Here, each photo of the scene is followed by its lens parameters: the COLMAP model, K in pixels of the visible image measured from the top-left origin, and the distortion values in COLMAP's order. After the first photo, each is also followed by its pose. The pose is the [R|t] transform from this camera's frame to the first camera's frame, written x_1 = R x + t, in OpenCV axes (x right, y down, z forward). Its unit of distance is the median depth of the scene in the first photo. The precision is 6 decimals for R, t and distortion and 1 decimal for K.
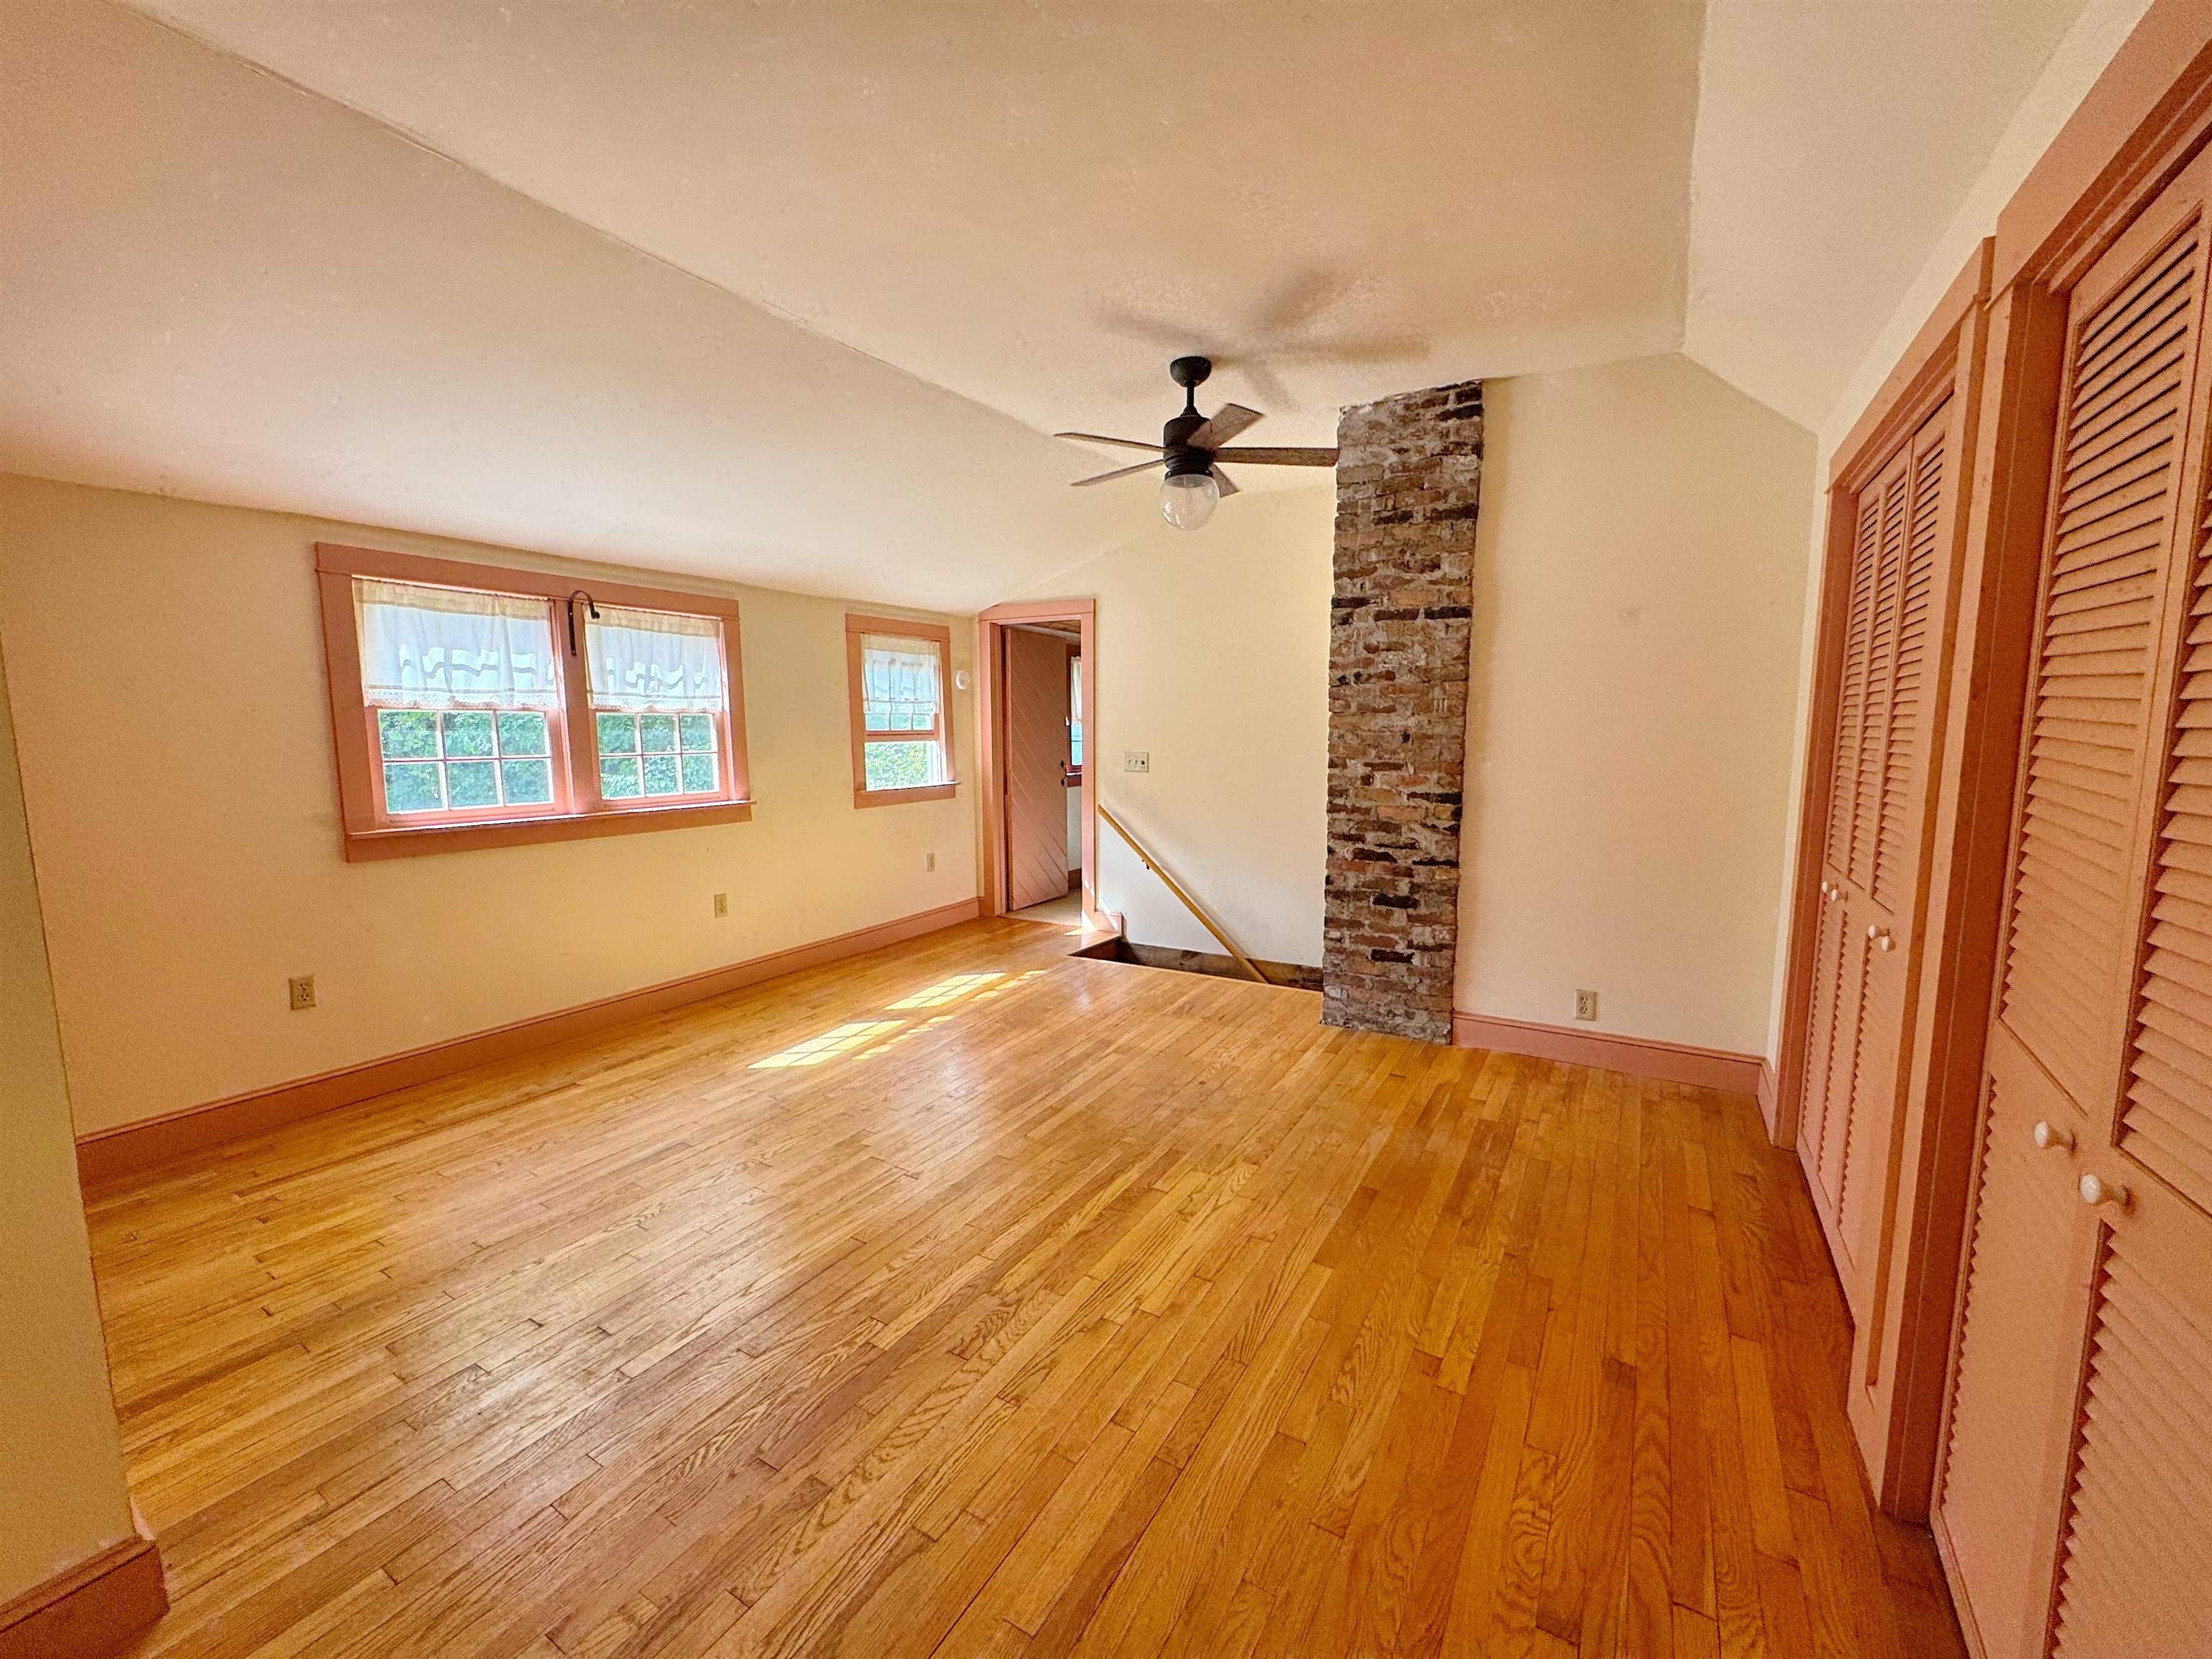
lens RADIAL K [[883.3, 0, 1107.3], [0, 883.3, 825.1], [0, 0, 1]] dist [0.000030, -0.000188]
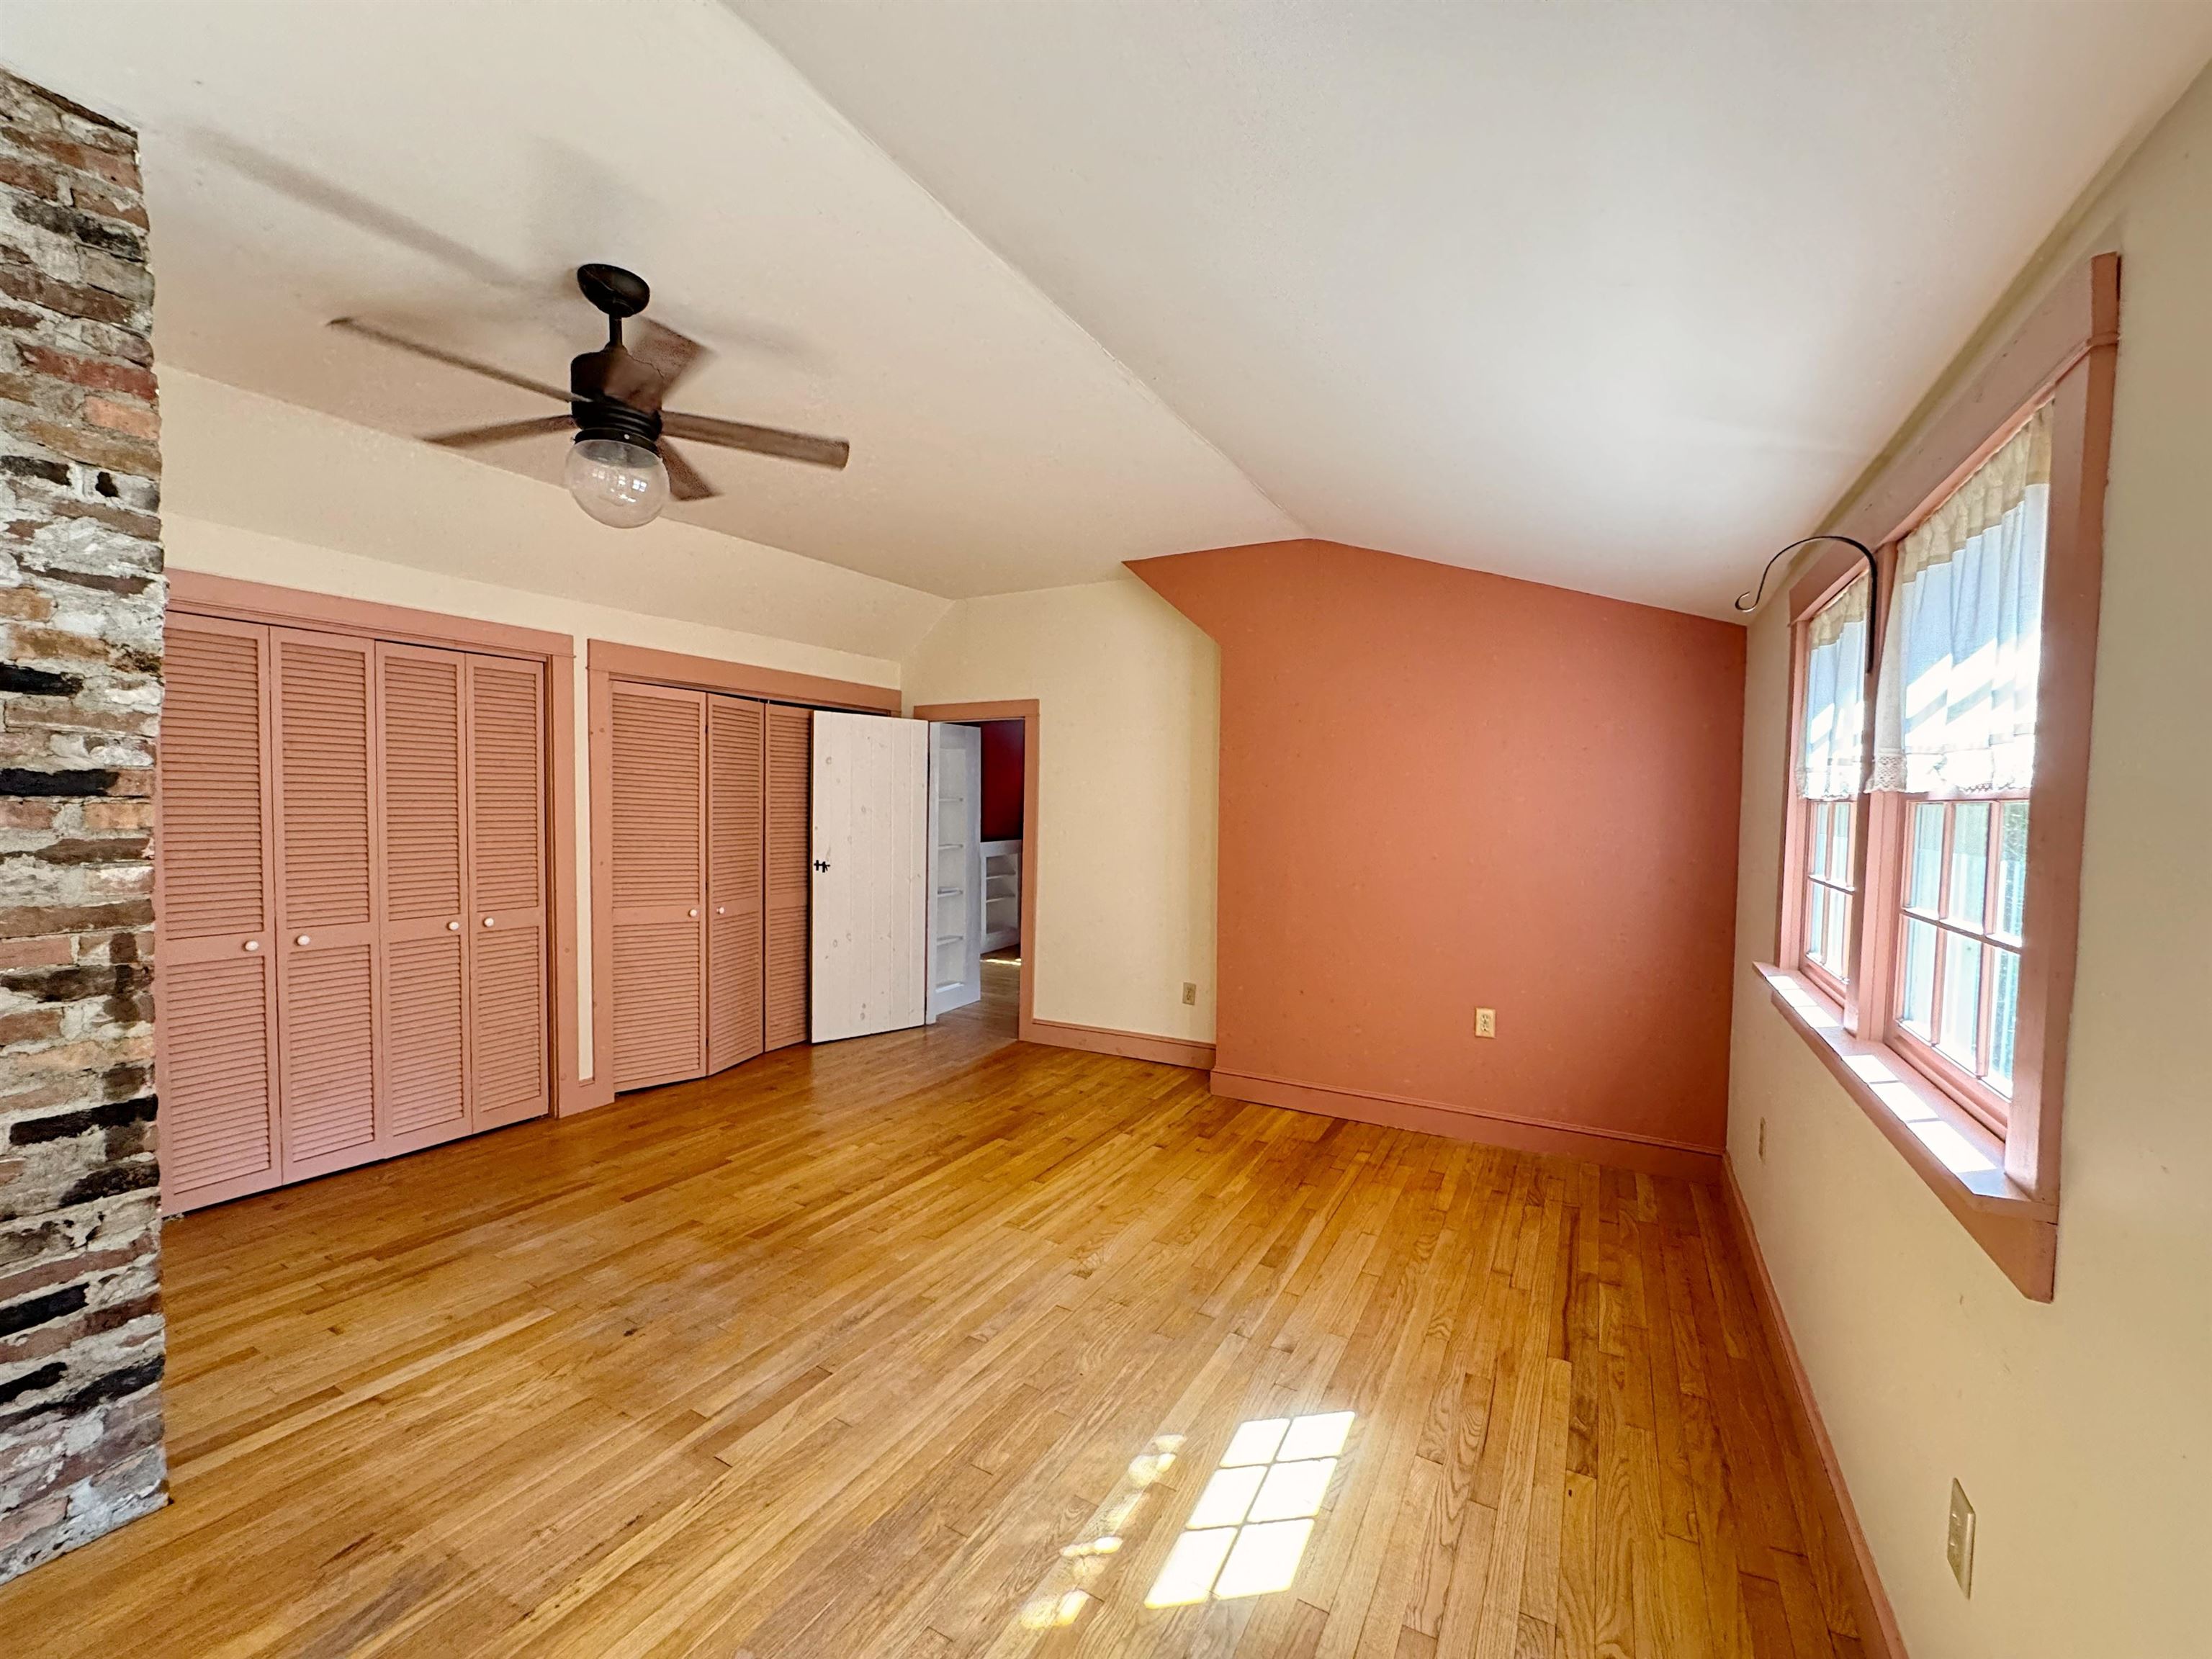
lens RADIAL K [[883.3, 0, 1107.3], [0, 883.3, 825.1], [0, 0, 1]] dist [0.000030, -0.000188]
pose [[-0.999345, -0.000667, -0.036172, -0.225389], [-0.005690, 0.990282, 0.138956, -0.188140], [0.035728, 0.139070, -0.989638, 1.522156]]
